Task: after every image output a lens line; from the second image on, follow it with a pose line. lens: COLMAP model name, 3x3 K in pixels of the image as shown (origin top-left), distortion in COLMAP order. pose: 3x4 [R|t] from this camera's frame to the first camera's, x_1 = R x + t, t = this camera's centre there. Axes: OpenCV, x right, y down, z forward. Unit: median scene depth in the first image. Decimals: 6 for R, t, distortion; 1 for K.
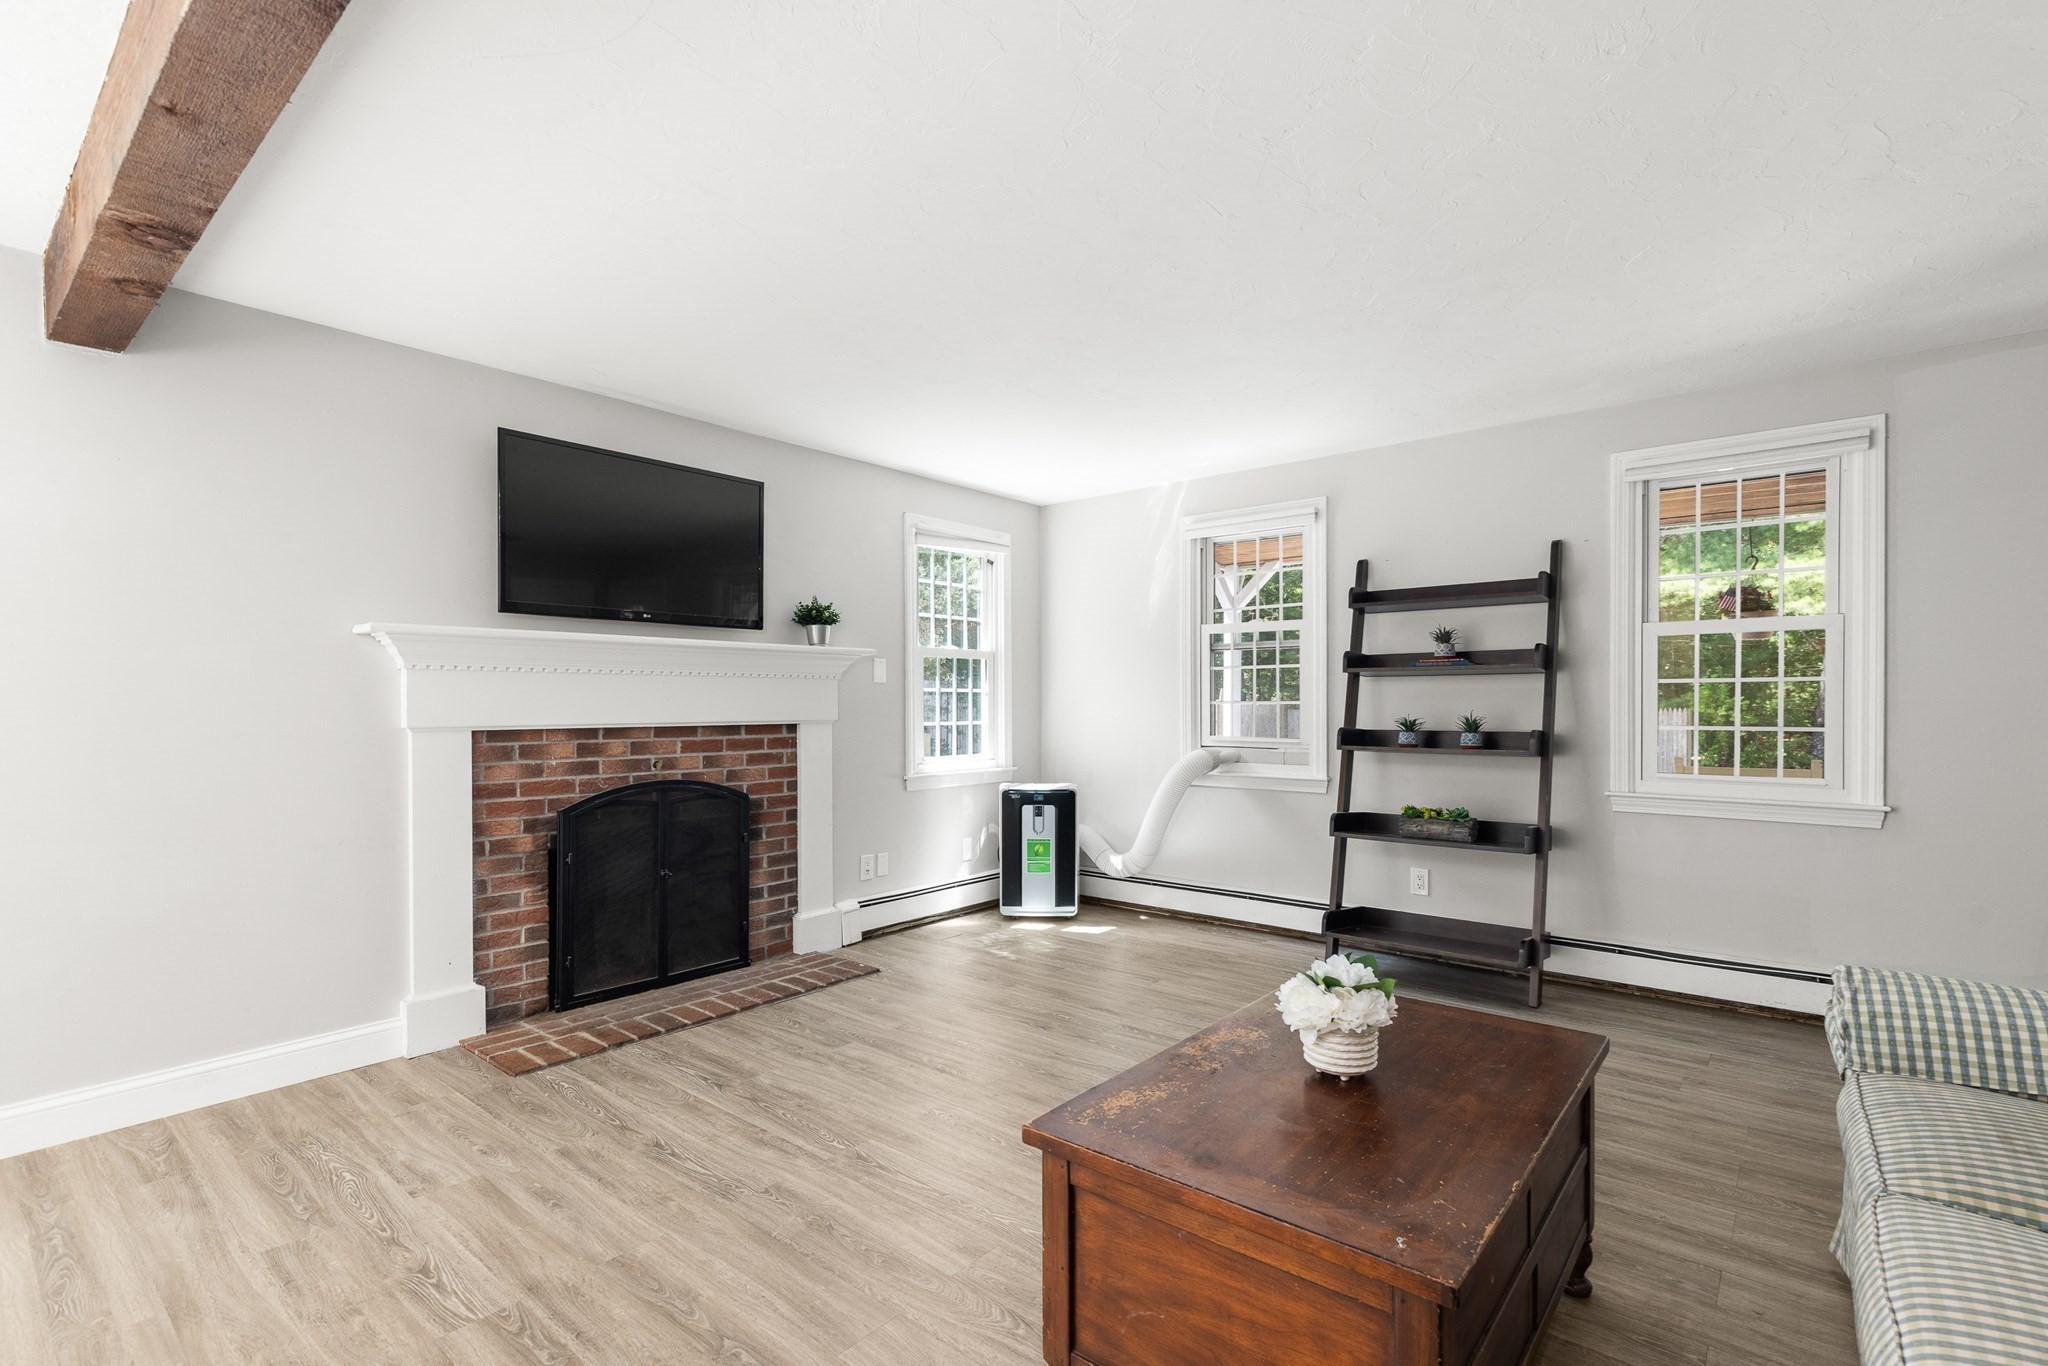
lens RADIAL K [[933.0, 0, 1028.6], [0, 933.0, 713.9], [0, 0, 1]] dist [0.006541, 0.001184]
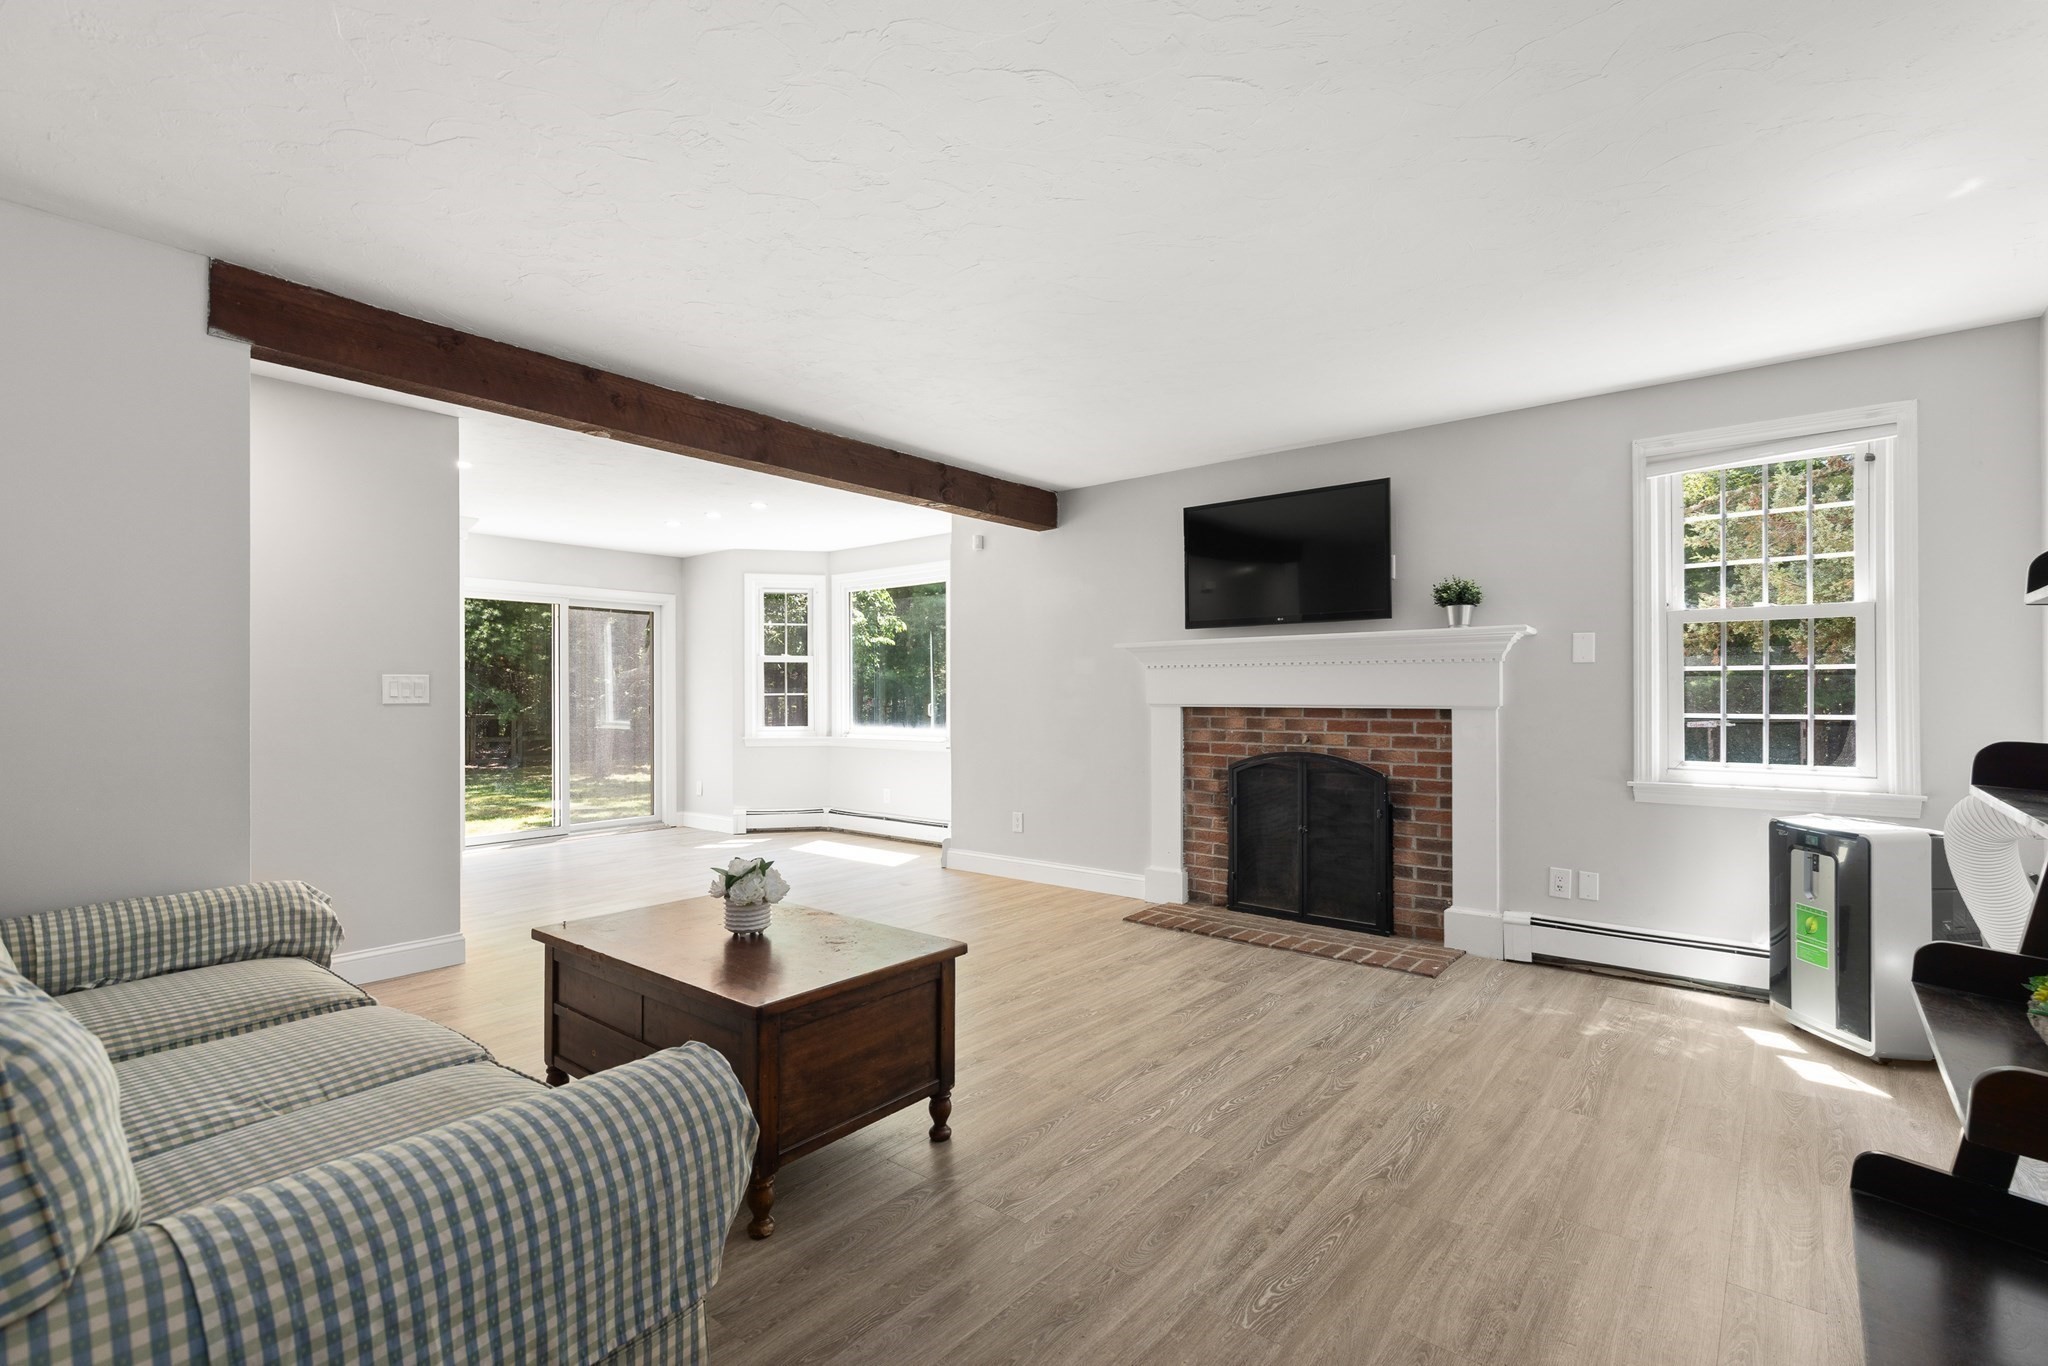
lens RADIAL K [[933.0, 0, 1036.5], [0, 933.0, 688.4], [0, 0, 1]] dist [0.006541, 0.001184]
pose [[0.016777, -0.003059, -0.999855, 0.763480], [-0.009396, 0.999951, -0.003217, -0.004232], [0.999815, 0.009449, 0.016748, 0.590227]]
